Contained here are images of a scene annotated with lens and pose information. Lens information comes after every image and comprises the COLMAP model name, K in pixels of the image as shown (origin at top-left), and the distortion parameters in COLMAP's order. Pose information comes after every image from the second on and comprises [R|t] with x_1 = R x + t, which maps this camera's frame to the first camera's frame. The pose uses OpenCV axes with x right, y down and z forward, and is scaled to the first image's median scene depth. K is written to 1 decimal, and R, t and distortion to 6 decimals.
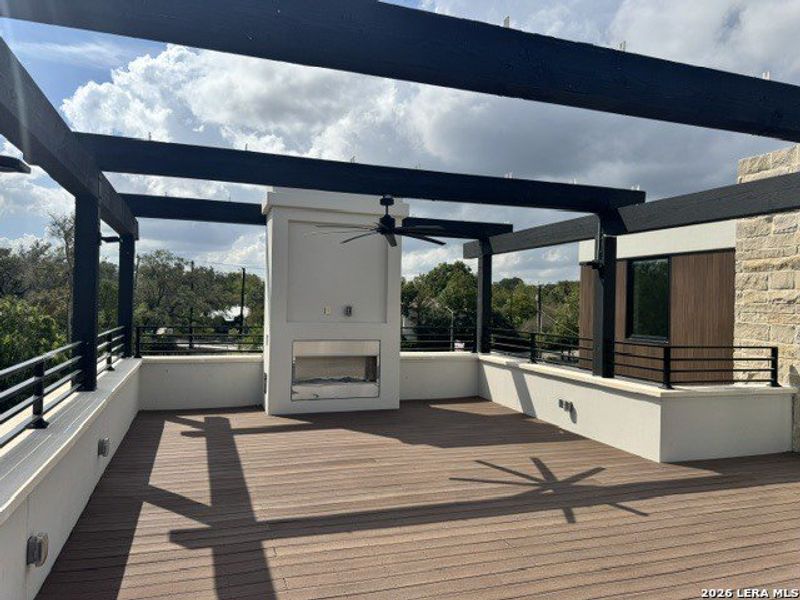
lens RADIAL K [[572.2, 0, 400.0], [0, 572.2, 300.0], [0, 0, 1]] dist [0.005400, -0.000820]
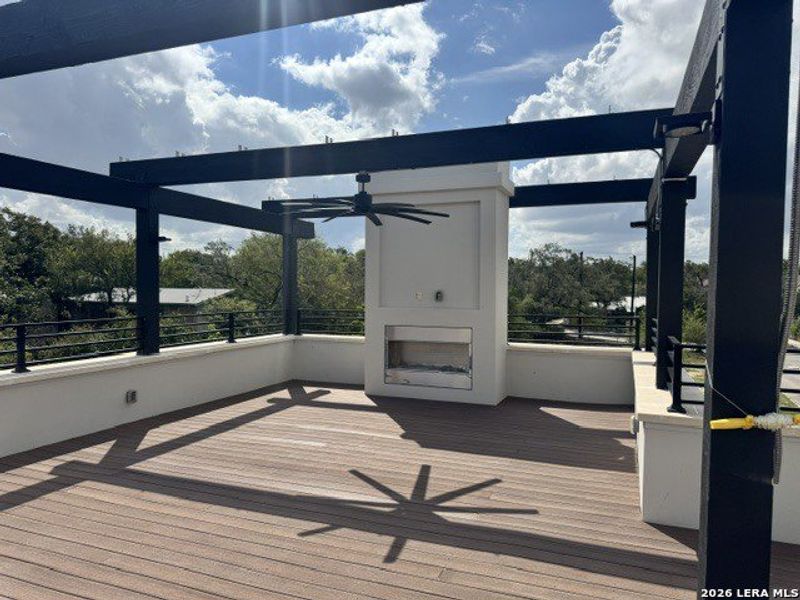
lens RADIAL K [[572.9, 0, 397.6], [0, 572.9, 304.2], [0, 0, 1]] dist [0.001637, -0.002351]
pose [[0.754816, 0.000139, -0.655937, 0.642687], [0.014396, 0.999756, 0.016778, 0.021668], [0.655779, -0.022107, 0.754629, 0.318224]]
